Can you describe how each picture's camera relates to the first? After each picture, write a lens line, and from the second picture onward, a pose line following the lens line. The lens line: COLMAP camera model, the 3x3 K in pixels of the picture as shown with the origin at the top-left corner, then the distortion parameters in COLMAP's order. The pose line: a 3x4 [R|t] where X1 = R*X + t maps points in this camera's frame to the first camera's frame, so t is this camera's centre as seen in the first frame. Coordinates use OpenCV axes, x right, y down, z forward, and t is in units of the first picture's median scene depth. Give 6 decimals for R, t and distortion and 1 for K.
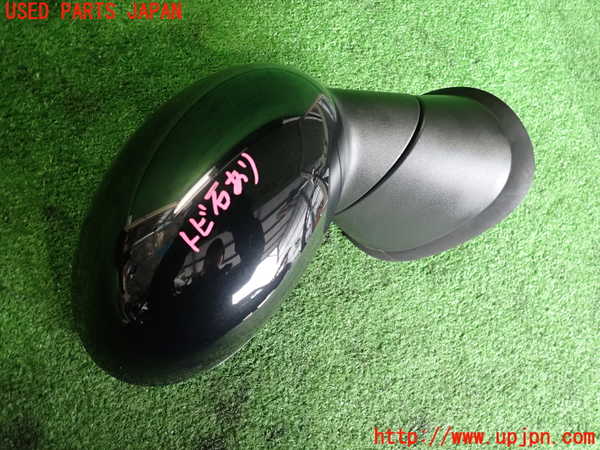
lens RADIAL K [[434.7, 0, 300.0], [0, 434.7, 225.0], [0, 0, 1]] dist [0.003201, 0.001883]
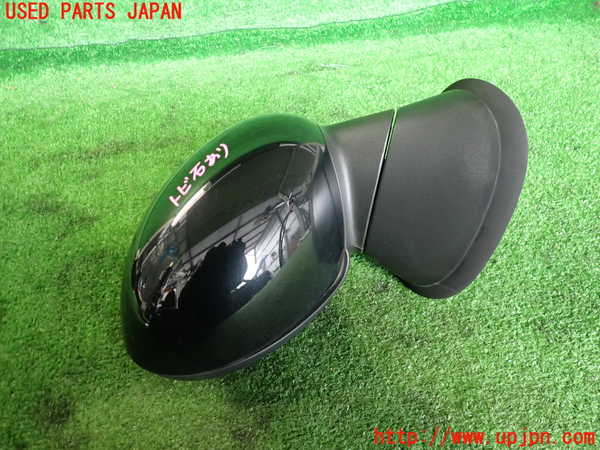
lens RADIAL K [[434.7, 0, 300.0], [0, 434.7, 225.0], [0, 0, 1]] dist [0.003201, 0.001883]
pose [[0.869565, -0.254383, -0.423256, 0.550865], [-0.033836, 0.824402, -0.564992, 0.743522], [0.492657, 0.505619, 0.708264, 0.267462]]
